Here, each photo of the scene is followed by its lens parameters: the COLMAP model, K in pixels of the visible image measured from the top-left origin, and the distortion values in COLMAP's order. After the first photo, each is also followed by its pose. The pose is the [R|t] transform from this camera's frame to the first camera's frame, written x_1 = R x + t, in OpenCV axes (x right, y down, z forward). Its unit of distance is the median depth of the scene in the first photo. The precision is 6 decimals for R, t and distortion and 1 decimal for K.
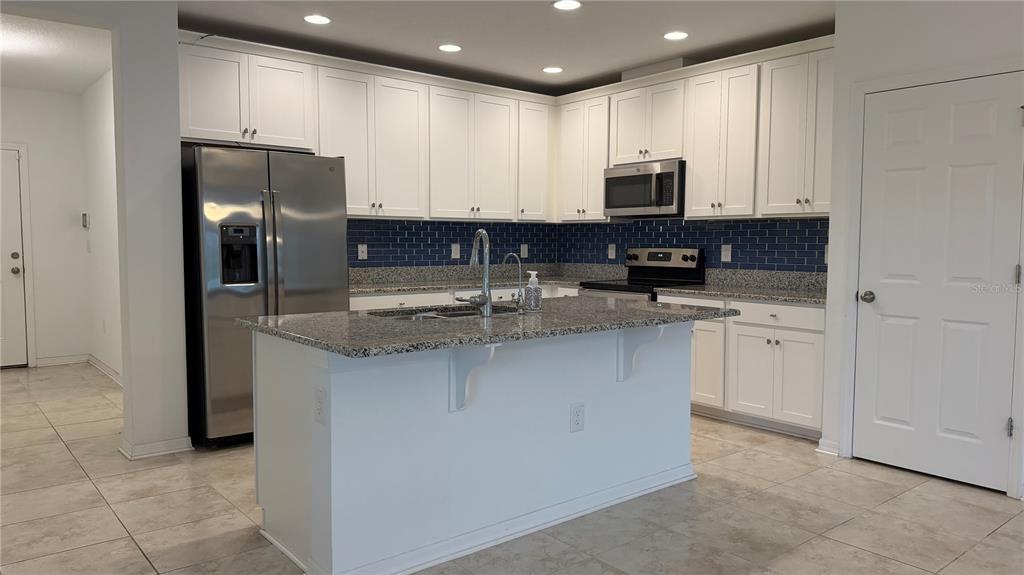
lens RADIAL K [[717.1, 0, 512.0], [0, 717.1, 287.5], [0, 0, 1]] dist [0.134271, -0.174644]
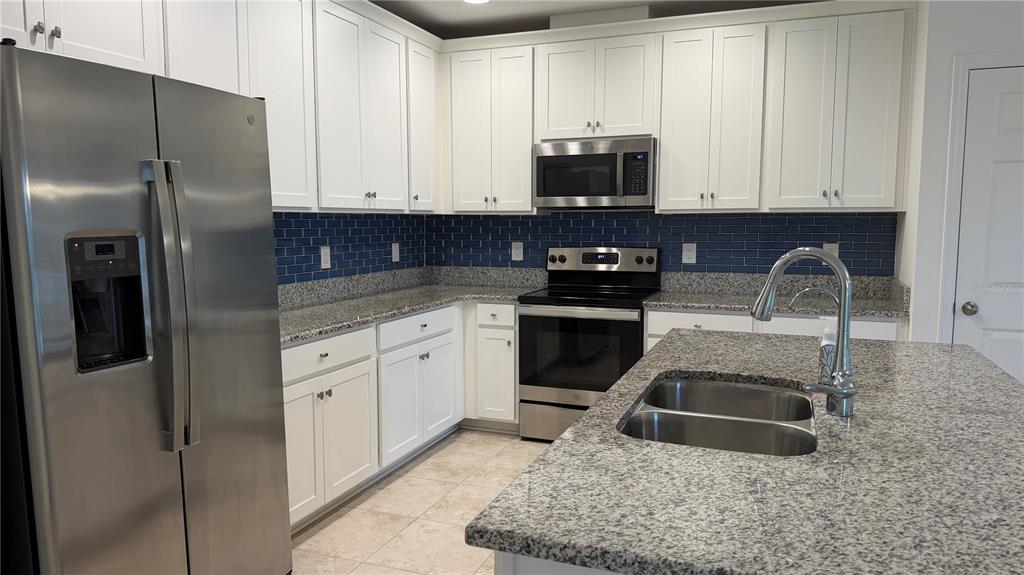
lens RADIAL K [[717.1, 0, 512.0], [0, 717.1, 287.5], [0, 0, 1]] dist [0.134271, -0.174644]
pose [[0.868214, -0.051710, 0.493489, -0.286562], [0.037482, 0.998548, 0.038690, -0.046861], [-0.494773, -0.015095, 0.868891, 0.370908]]
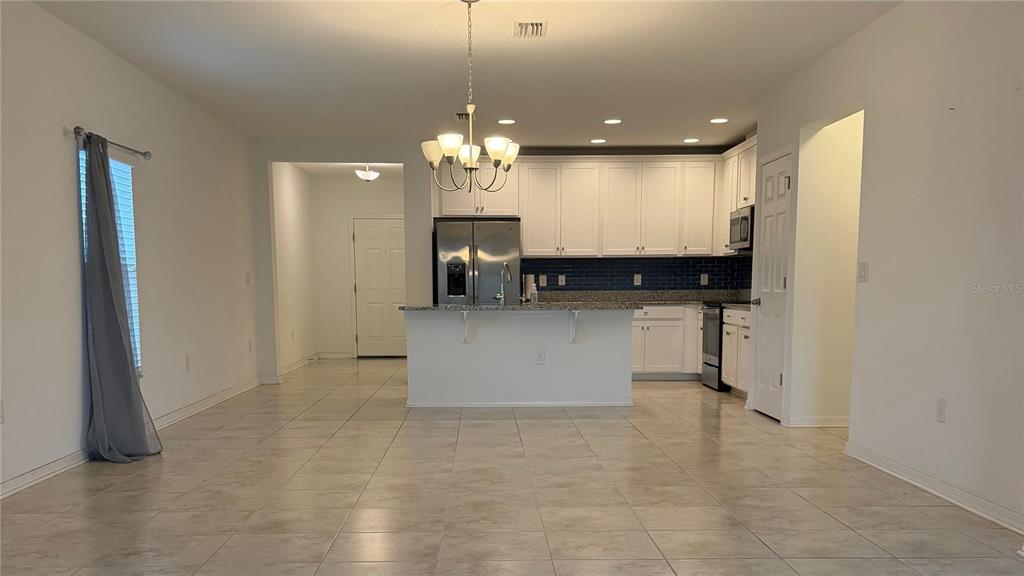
lens RADIAL K [[717.1, 0, 512.0], [0, 717.1, 288.0], [0, 0, 1]] dist [0.134271, -0.174644]
pose [[0.798624, -0.003517, -0.601820, 0.599610], [-0.031490, 0.998369, -0.047622, 0.039997], [0.601006, 0.056983, 0.797211, -0.232461]]
